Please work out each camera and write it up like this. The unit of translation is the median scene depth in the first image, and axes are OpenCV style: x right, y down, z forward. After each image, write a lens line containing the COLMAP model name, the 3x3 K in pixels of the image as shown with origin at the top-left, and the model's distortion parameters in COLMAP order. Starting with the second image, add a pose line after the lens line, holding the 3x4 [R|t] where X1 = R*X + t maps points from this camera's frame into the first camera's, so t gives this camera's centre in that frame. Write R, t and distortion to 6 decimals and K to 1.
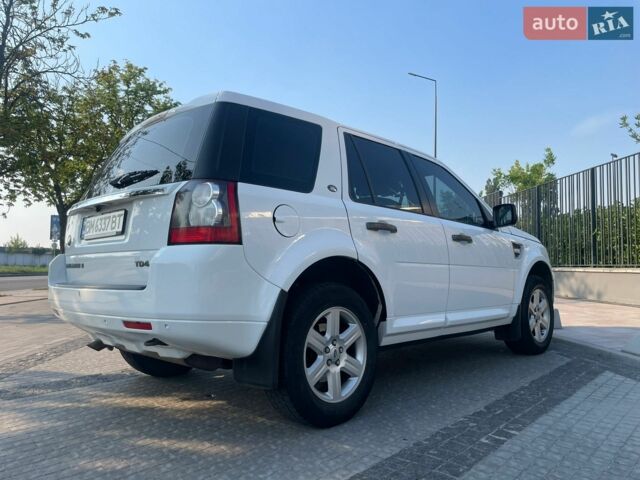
lens RADIAL K [[484.5, 0, 321.4], [0, 484.5, 237.8], [0, 0, 1]] dist [0.080015, -0.106895]
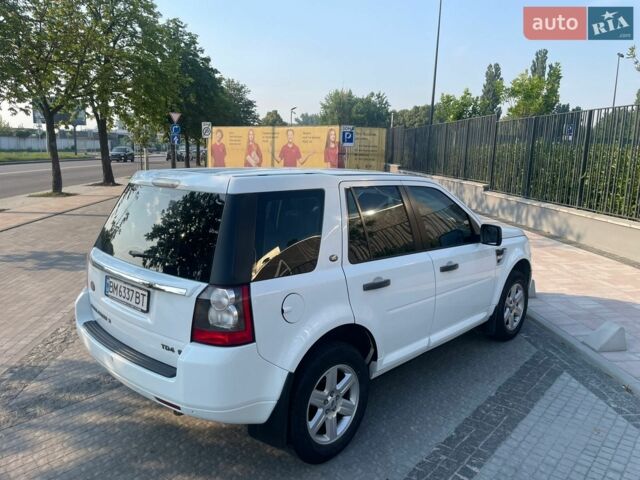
lens RADIAL K [[483.0, 0, 322.4], [0, 483.0, 236.7], [0, 0, 1]] dist [0.089059, -0.115672]
pose [[0.999661, 0.015712, 0.020756, -0.026574], [-0.020115, 0.972324, 0.232769, -0.412565], [-0.016524, -0.233108, 0.972311, -0.055869]]
